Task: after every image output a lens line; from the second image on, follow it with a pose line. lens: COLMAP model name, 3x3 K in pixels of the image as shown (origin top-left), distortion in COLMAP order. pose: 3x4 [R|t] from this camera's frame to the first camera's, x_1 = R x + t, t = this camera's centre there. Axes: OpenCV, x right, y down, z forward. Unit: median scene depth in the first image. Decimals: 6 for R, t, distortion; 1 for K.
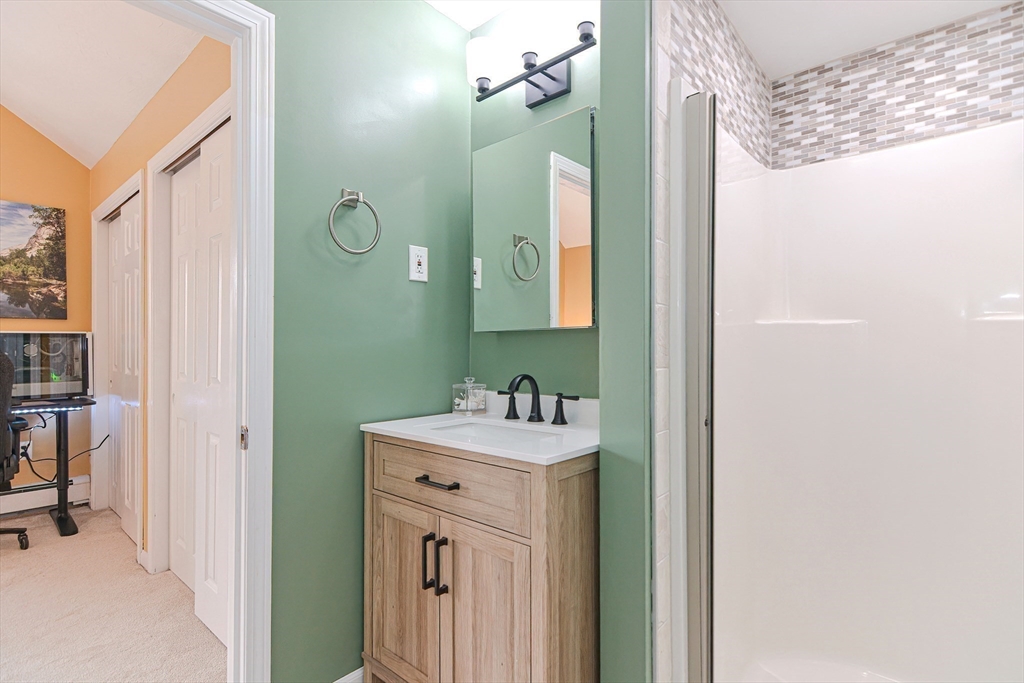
lens RADIAL K [[486.6, 0, 515.2], [0, 486.6, 345.3], [0, 0, 1]] dist [0.016243, -0.006337]
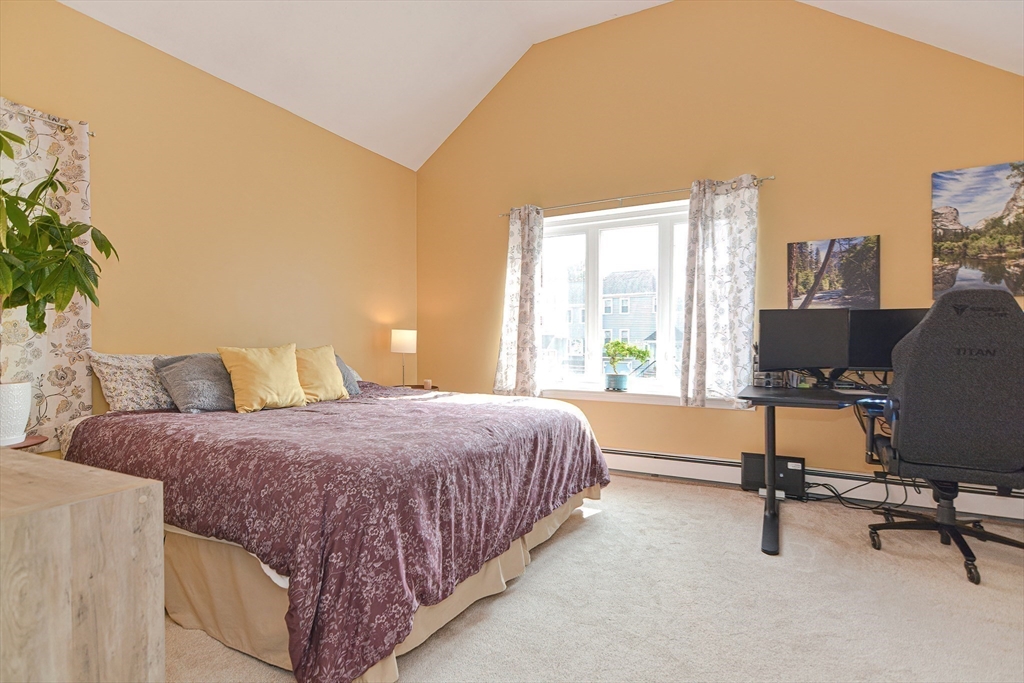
lens RADIAL K [[486.6, 0, 514.8], [0, 486.6, 342.2], [0, 0, 1]] dist [0.016243, -0.006337]
pose [[0.238075, 0.011006, -0.971184, -0.355150], [0.005545, 0.999904, 0.012691, 0.009994], [0.971231, -0.008406, 0.237992, -0.041684]]
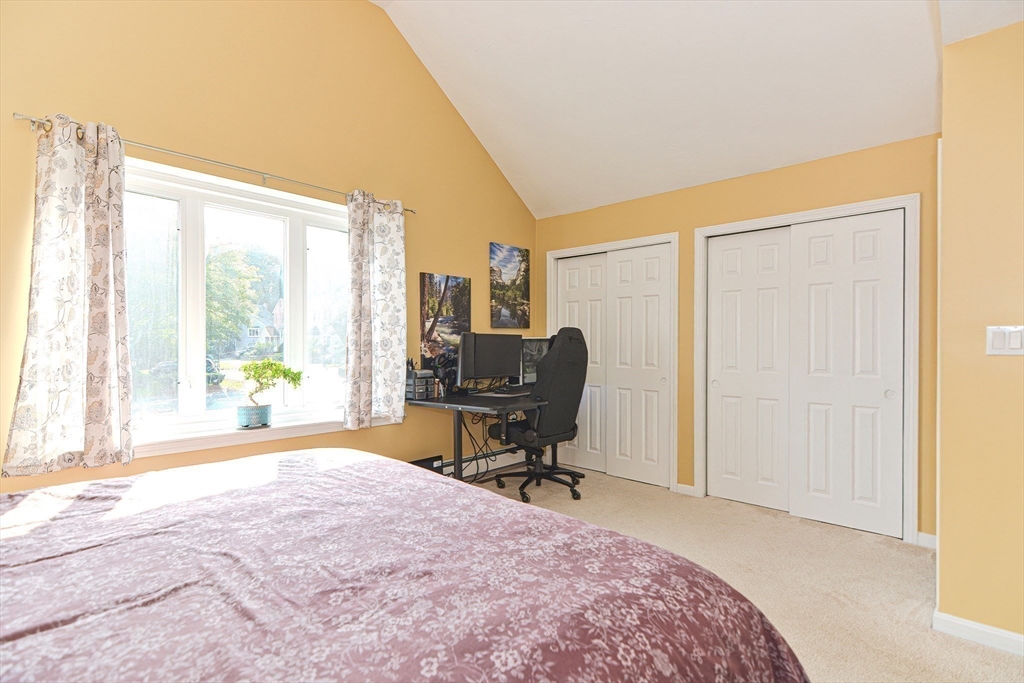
lens RADIAL K [[486.6, 0, 512.2], [0, 486.6, 345.2], [0, 0, 1]] dist [0.016243, -0.006337]
pose [[0.999358, 0.002091, -0.035773, -0.949994], [-0.001970, 0.999992, 0.003410, -0.009754], [0.035780, -0.003338, 0.999354, -0.402774]]
